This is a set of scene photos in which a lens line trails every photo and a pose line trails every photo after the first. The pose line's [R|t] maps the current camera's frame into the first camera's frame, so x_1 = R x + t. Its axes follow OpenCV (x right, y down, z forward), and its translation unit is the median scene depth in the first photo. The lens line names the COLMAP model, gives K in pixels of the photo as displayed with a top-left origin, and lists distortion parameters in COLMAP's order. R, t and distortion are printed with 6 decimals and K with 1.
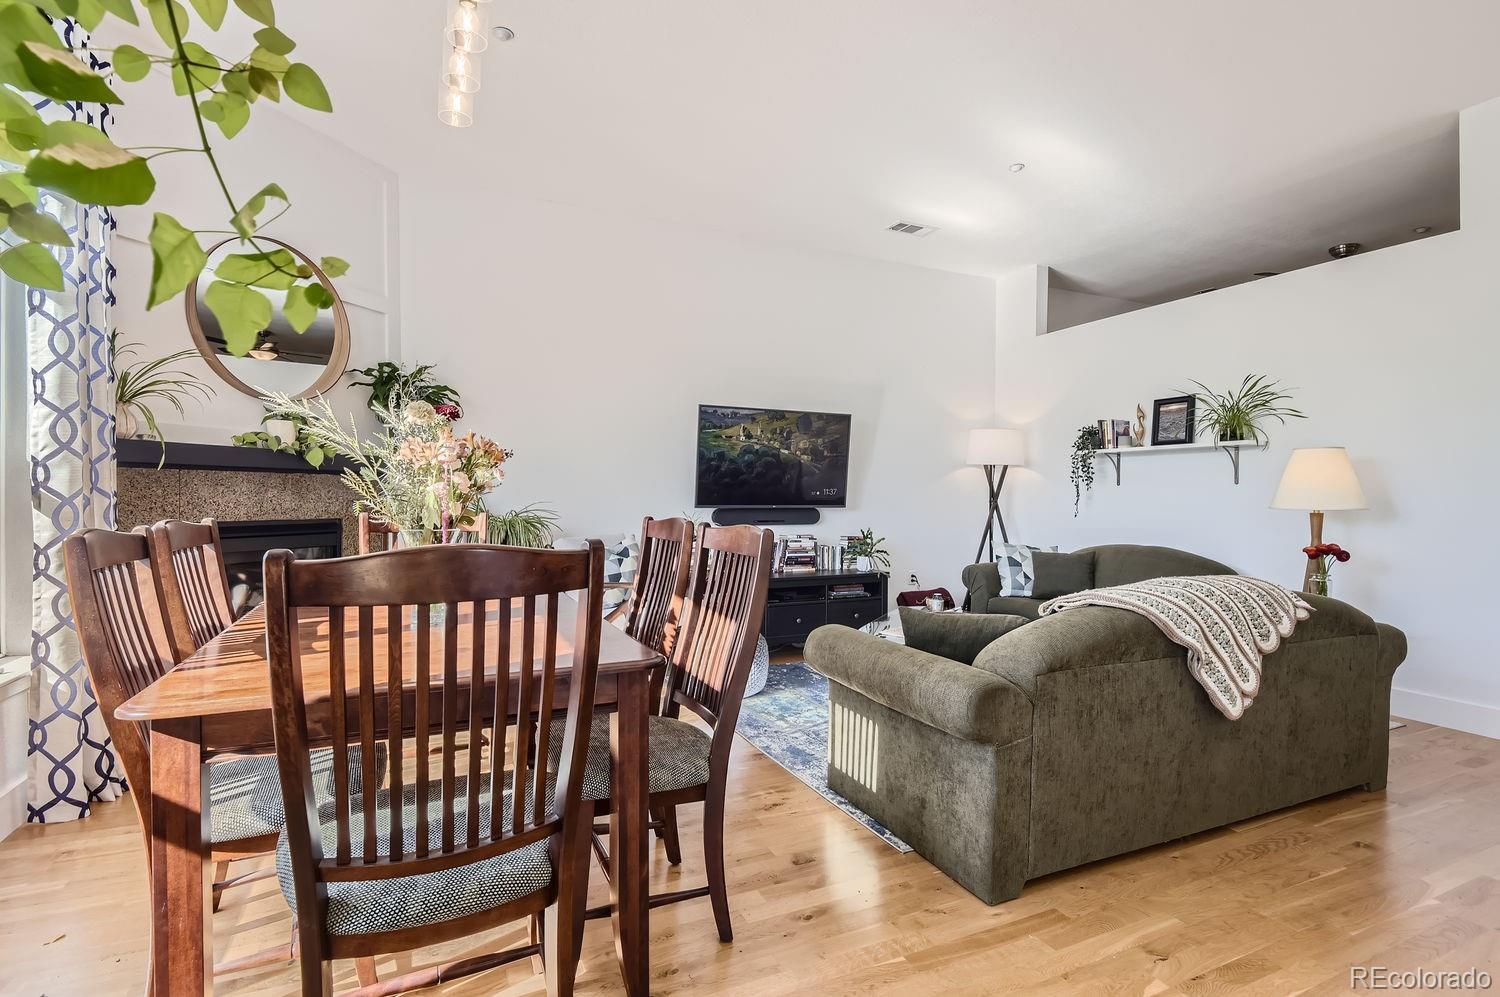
lens RADIAL K [[696.6, 0, 742.7], [0, 696.6, 507.9], [0, 0, 1]] dist [0.011340, -0.013629]
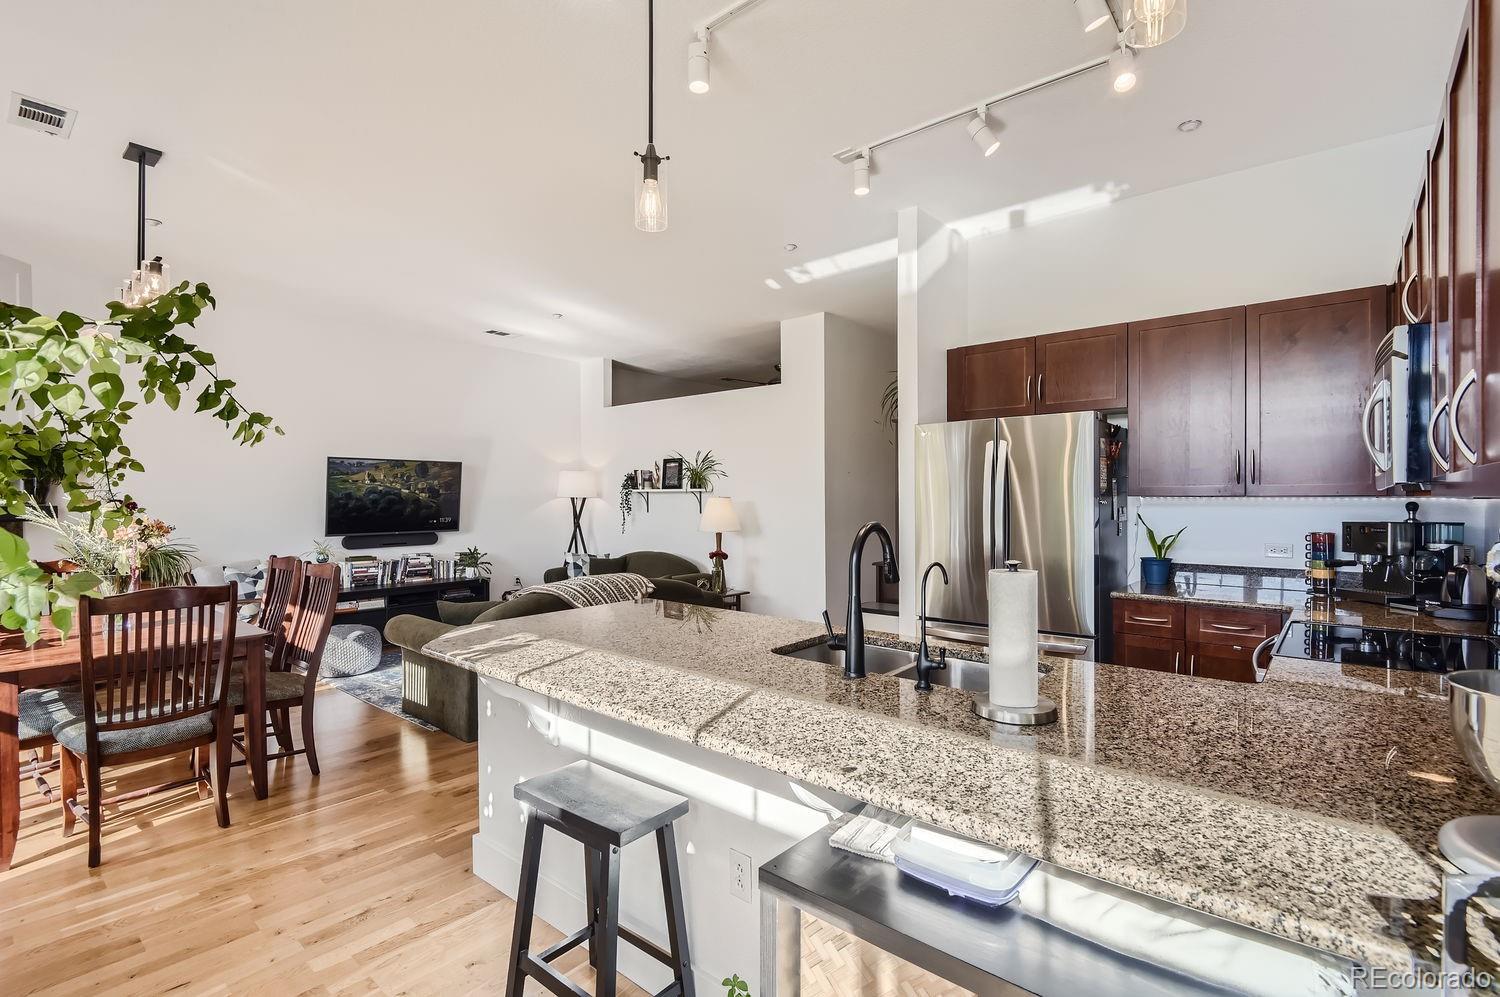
lens RADIAL K [[696.6, 0, 745.1], [0, 696.6, 502.9], [0, 0, 1]] dist [0.011340, -0.013629]
pose [[0.909678, -0.011186, 0.415163, 0.119752], [0.012717, 0.999919, -0.000925, -0.060342], [-0.415118, 0.006121, 0.909747, -0.582179]]
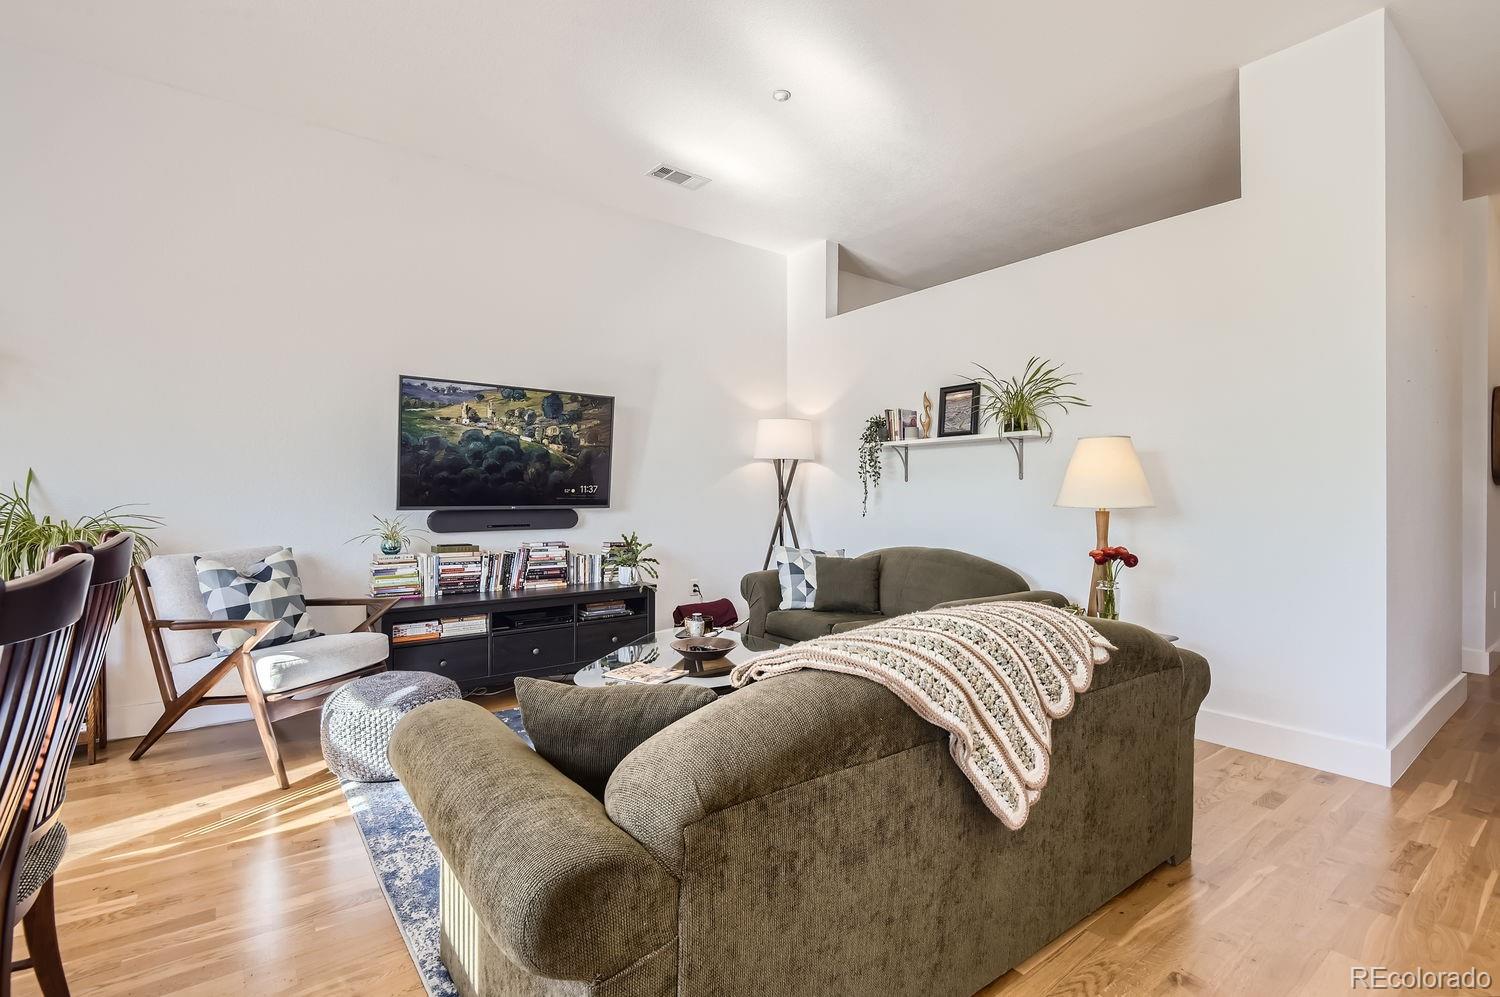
lens RADIAL K [[696.6, 0, 734.5], [0, 696.6, 503.1], [0, 0, 1]] dist [0.011340, -0.013629]
pose [[0.975486, -0.006136, 0.219976, 0.145582], [0.007506, 0.999957, -0.005392, -0.000952], [-0.219934, 0.006911, 0.975490, 0.199352]]
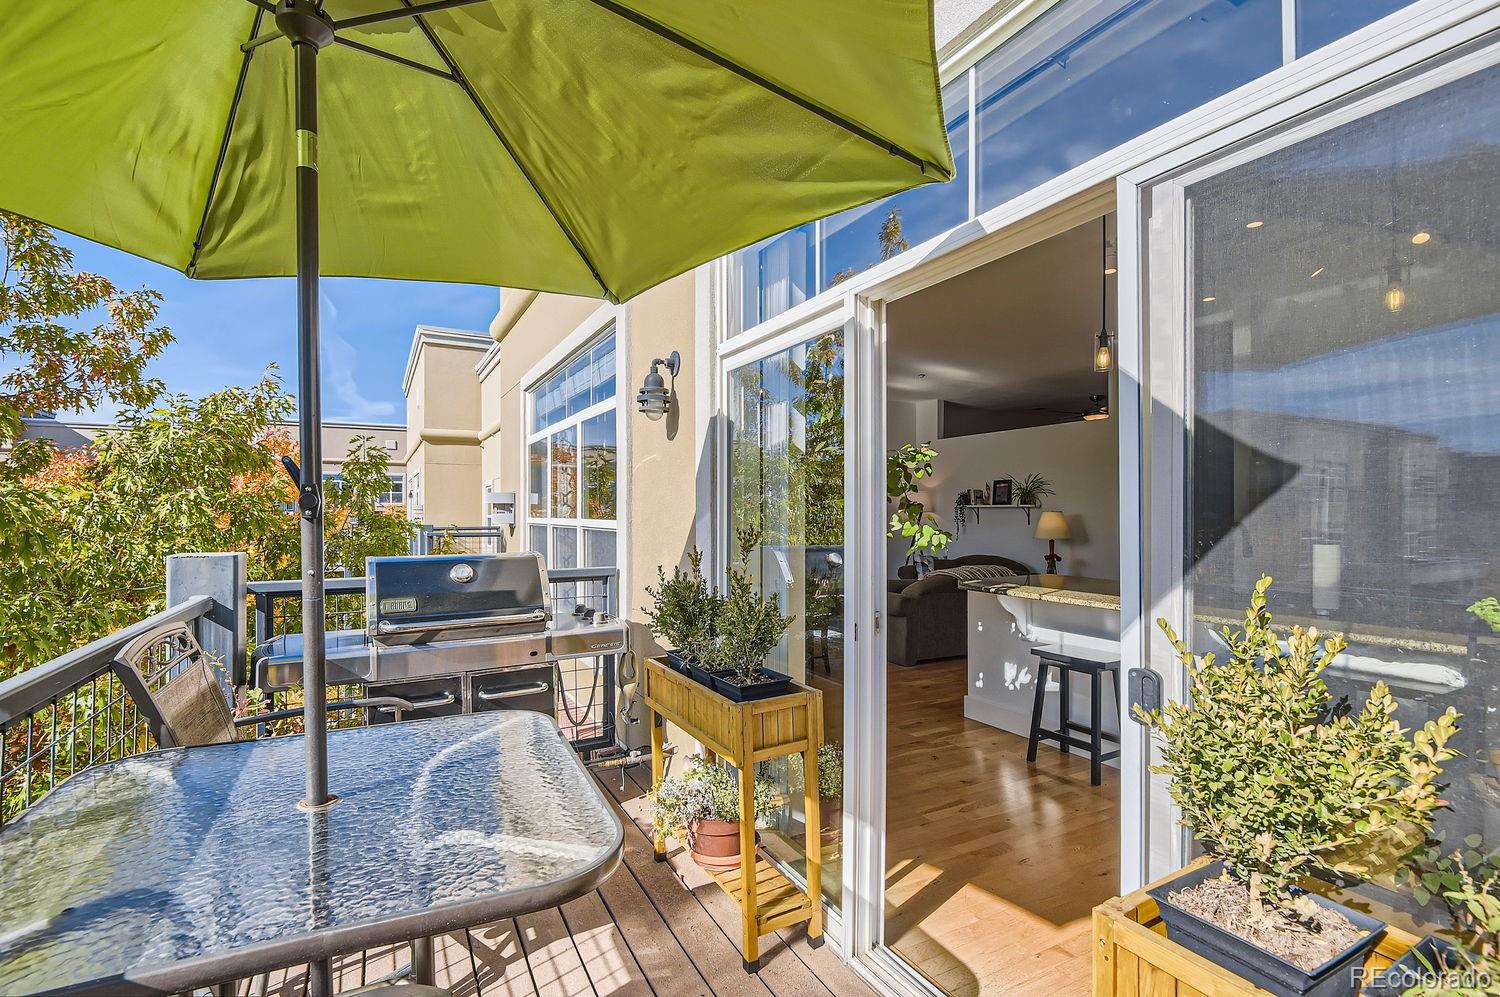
lens RADIAL K [[696.6, 0, 714.7], [0, 696.6, 522.9], [0, 0, 1]] dist [0.011340, -0.013629]
pose [[0.998960, -0.008093, 0.044862, -0.324566], [0.007940, 0.999962, 0.003592, -0.057321], [-0.044890, -0.003232, 0.998987, -1.060090]]
